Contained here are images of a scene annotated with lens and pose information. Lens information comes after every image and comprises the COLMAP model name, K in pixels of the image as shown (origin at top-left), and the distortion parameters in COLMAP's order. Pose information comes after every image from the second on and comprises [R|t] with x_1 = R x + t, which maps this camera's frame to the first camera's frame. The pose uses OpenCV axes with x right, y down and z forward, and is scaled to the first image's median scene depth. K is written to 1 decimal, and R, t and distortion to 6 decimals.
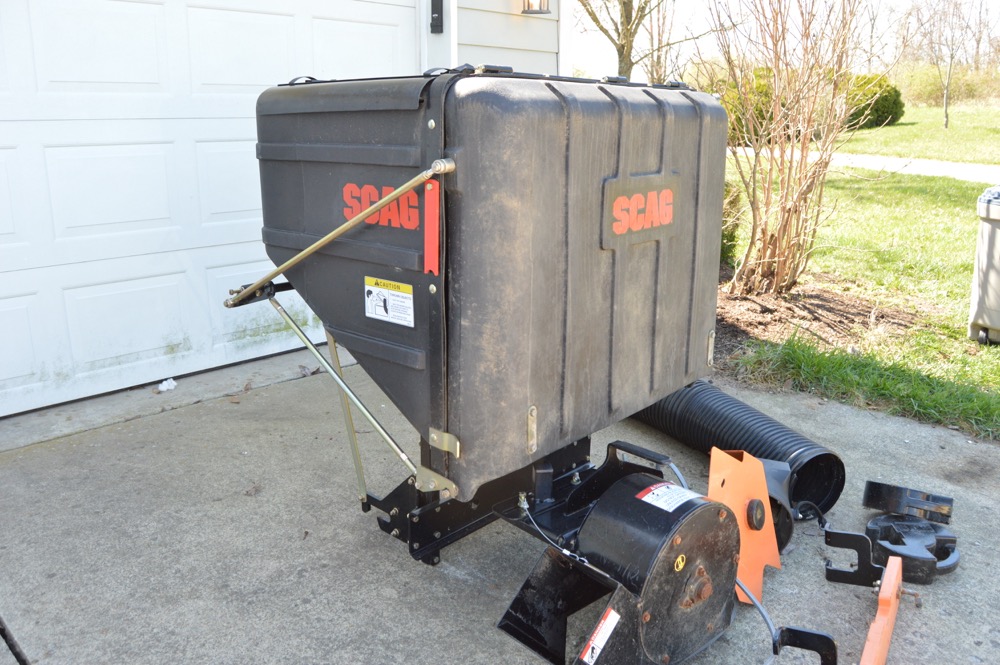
lens RADIAL K [[788.8, 0, 501.4], [0, 788.8, 335.2], [0, 0, 1]] dist [-0.066933, 0.000218]
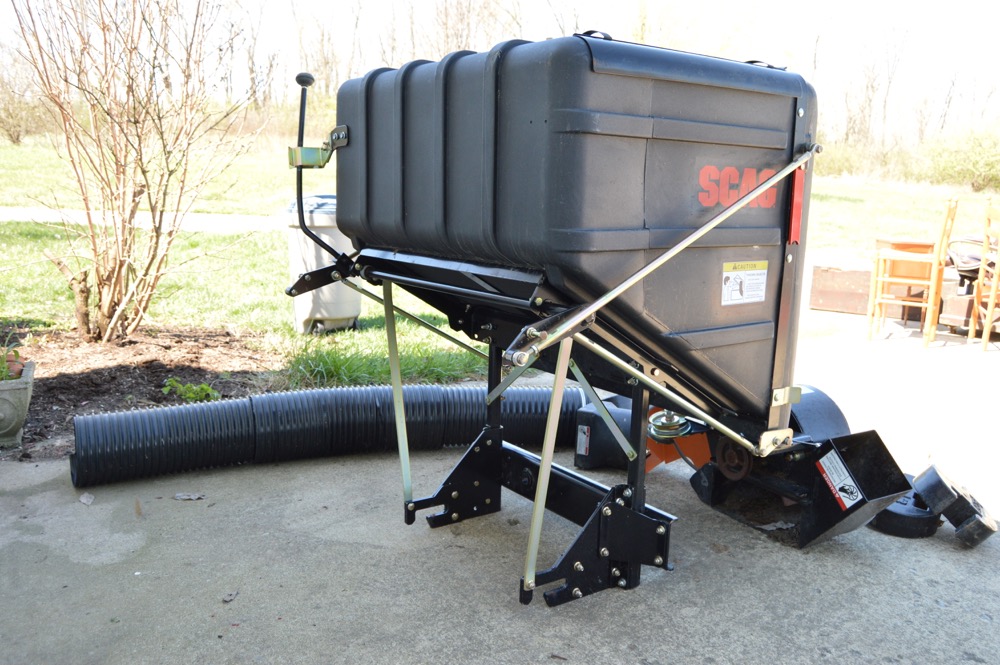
lens RADIAL K [[830.8, 0, 502.8], [0, 830.8, 335.1], [0, 0, 1]] dist [-0.058719, 0.003022]
pose [[0.216385, -0.172929, 0.960871, -1.221031], [0.235469, 0.964379, 0.120533, -0.176266], [-0.947487, 0.200174, 0.249396, 1.030830]]
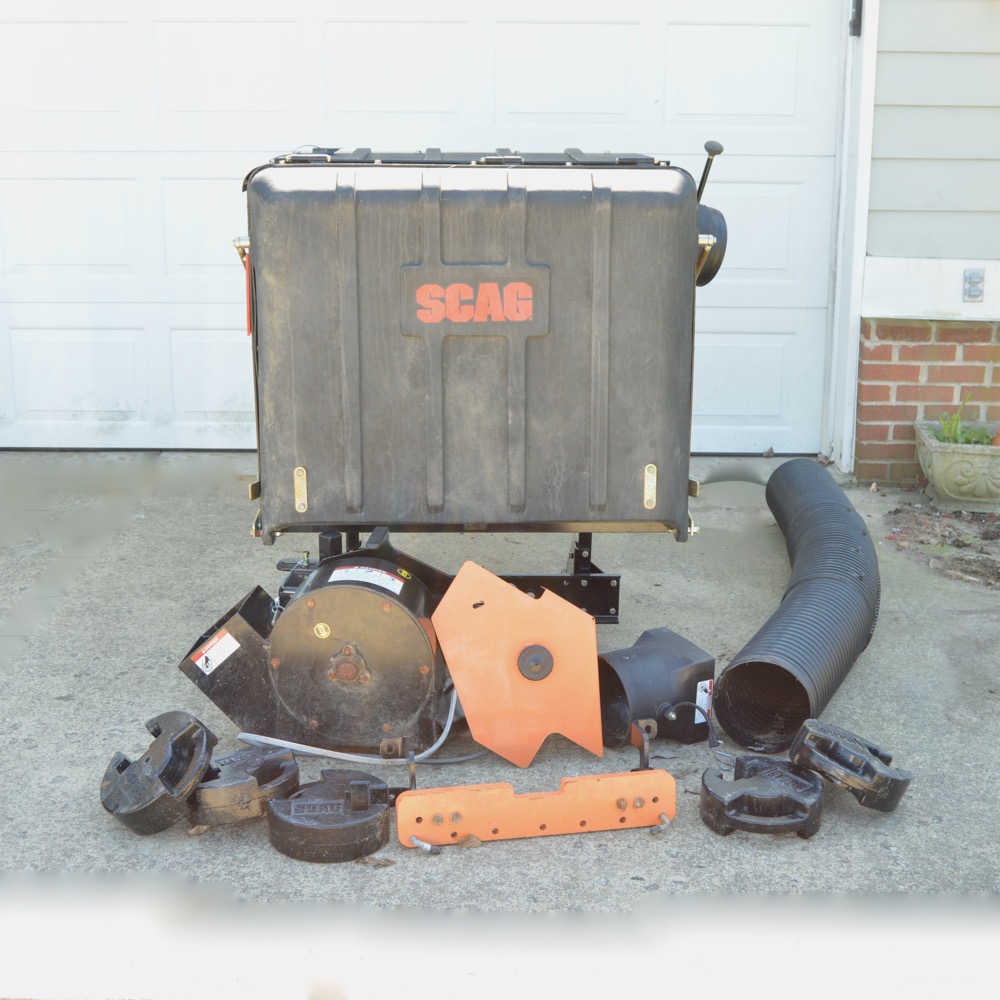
lens RADIAL K [[1508.7, 0, 502.7], [0, 1508.7, 498.3], [0, 0, 1]] dist [-0.028497, 0.000000]
pose [[0.682145, 0.193810, -0.705064, 1.616736], [-0.195521, 0.977470, 0.079524, -0.083417], [0.704592, 0.083607, 0.704670, -0.249950]]
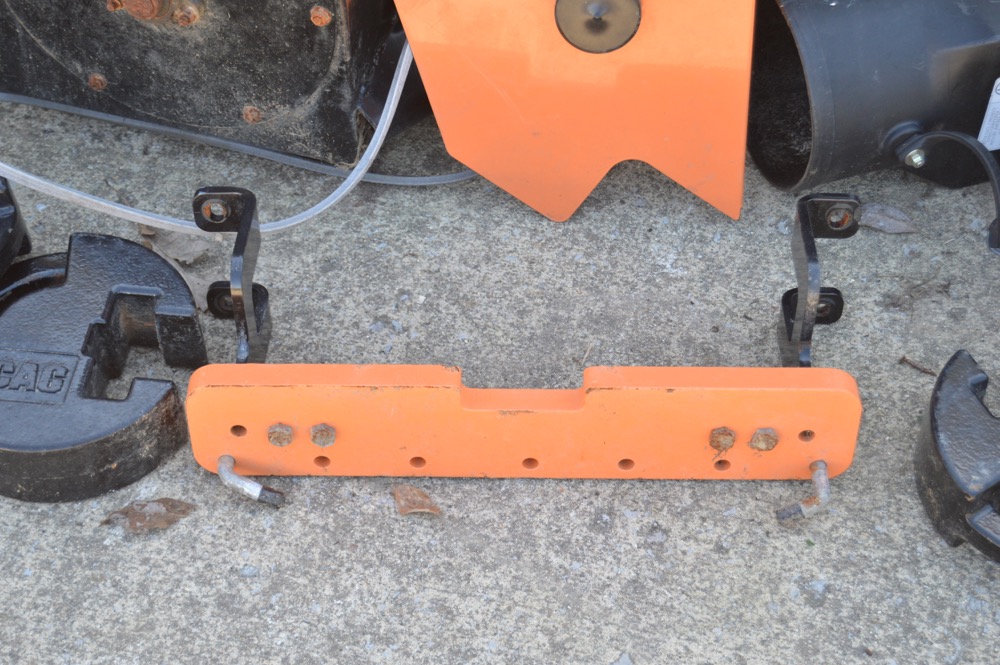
lens RADIAL K [[1774.1, 0, 498.1], [0, 1774.1, 330.2], [0, 0, 1]] dist [-0.036317, 0.000000]
pose [[0.515390, 0.644138, -0.565208, 0.954662], [-0.217717, 0.736334, 0.640634, -0.192059], [0.828838, -0.207121, 0.519739, 0.568188]]
